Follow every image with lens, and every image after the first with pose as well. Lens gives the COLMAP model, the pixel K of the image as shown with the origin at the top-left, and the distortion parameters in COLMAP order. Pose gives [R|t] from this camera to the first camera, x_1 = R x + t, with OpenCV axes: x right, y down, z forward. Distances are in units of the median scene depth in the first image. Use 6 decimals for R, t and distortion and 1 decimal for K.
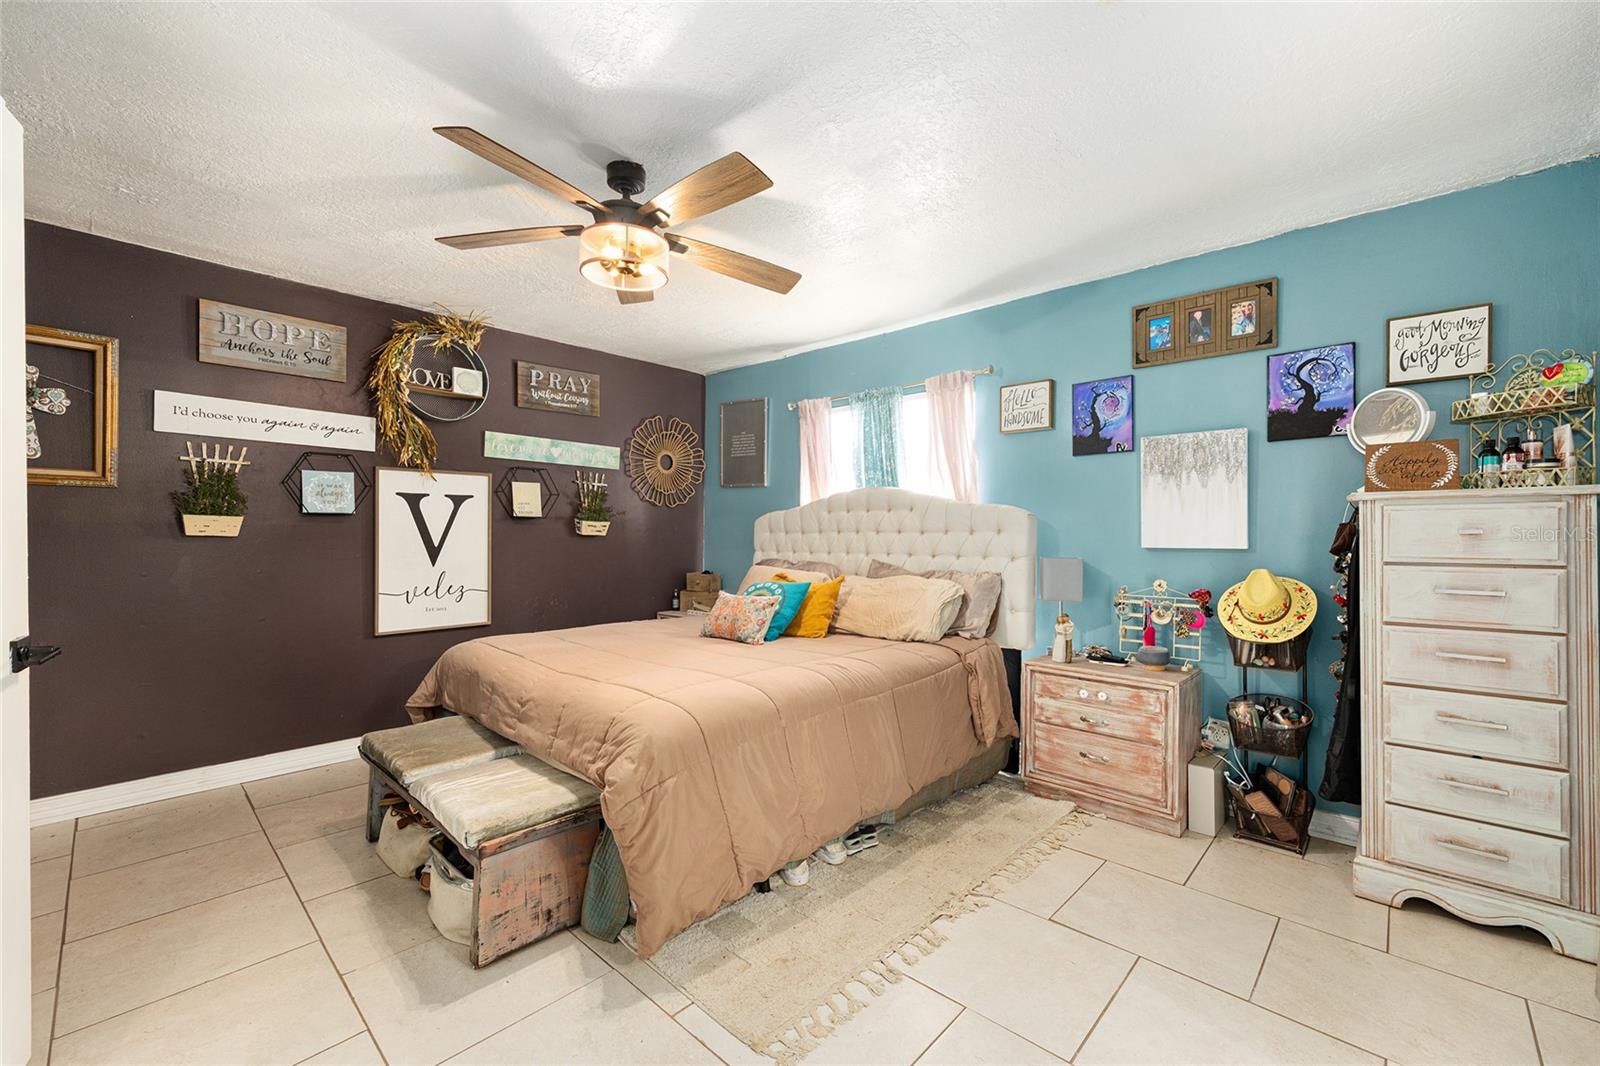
lens RADIAL K [[640.8, 0, 786.7], [0, 640.8, 534.6], [0, 0, 1]] dist [-0.002335, 0.001805]
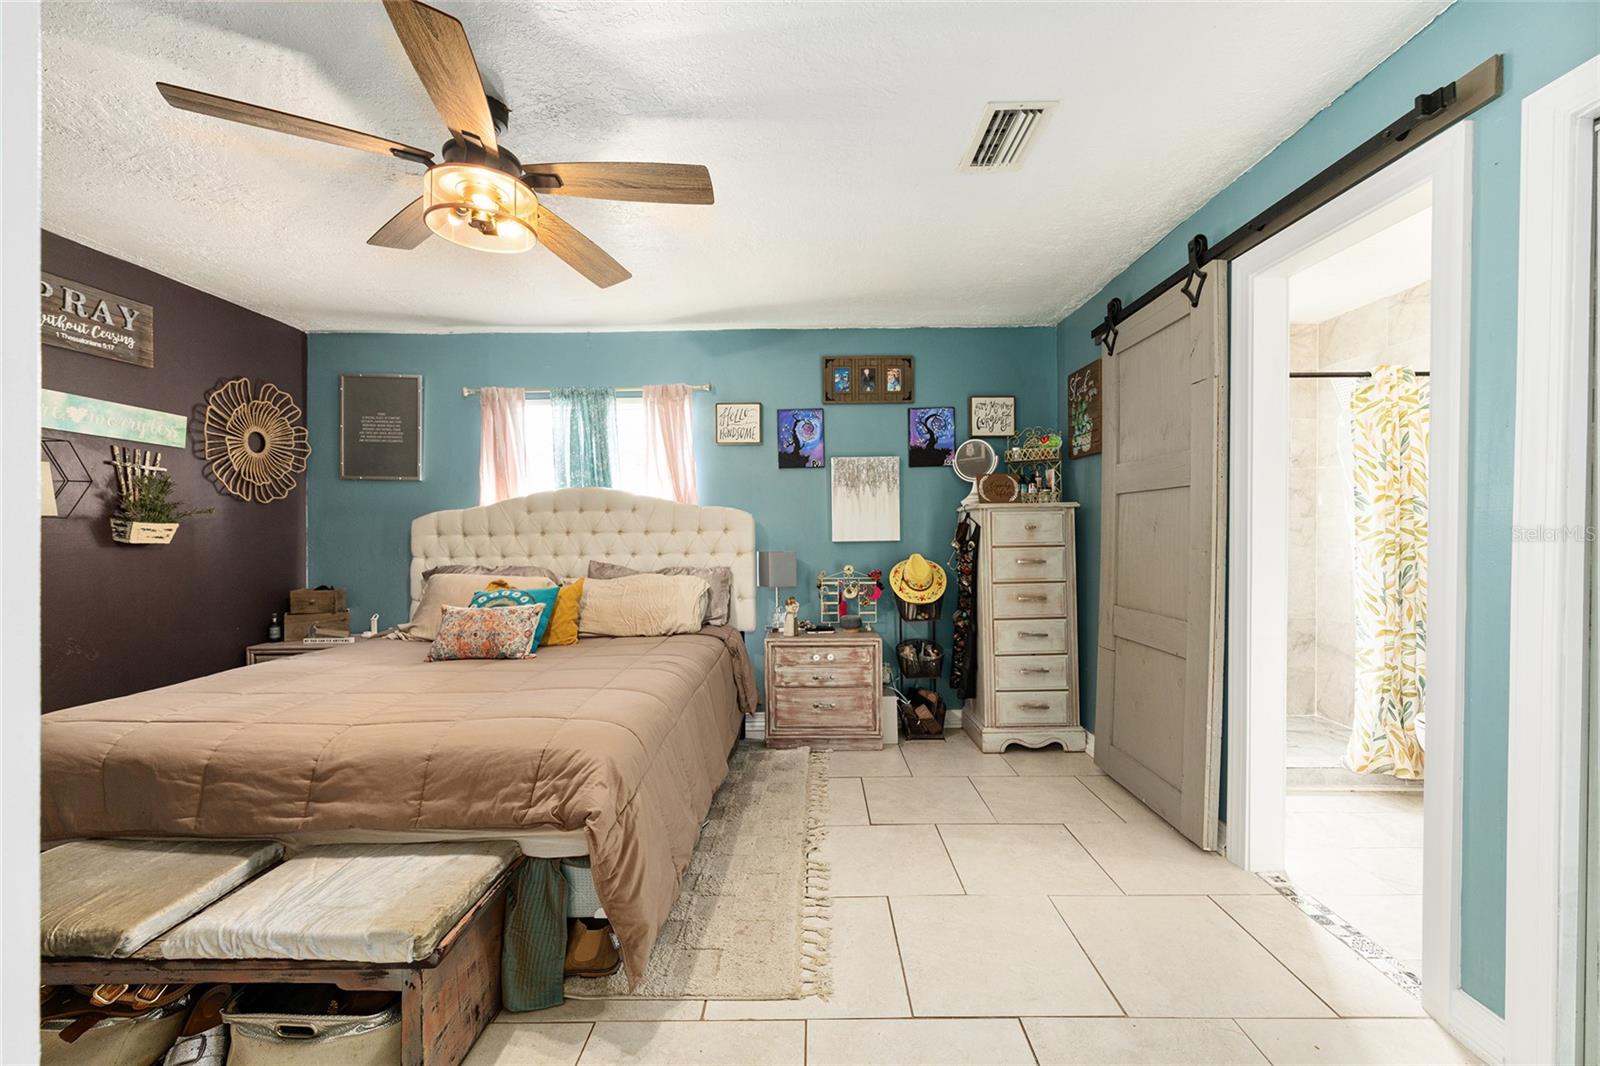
lens RADIAL K [[640.8, 0, 782.5], [0, 640.8, 531.5], [0, 0, 1]] dist [-0.002335, 0.001805]
pose [[0.748573, -0.013003, 0.662924, -0.417010], [0.015158, 0.999882, 0.002495, -0.005340], [-0.662879, 0.008181, 0.748682, 0.091430]]
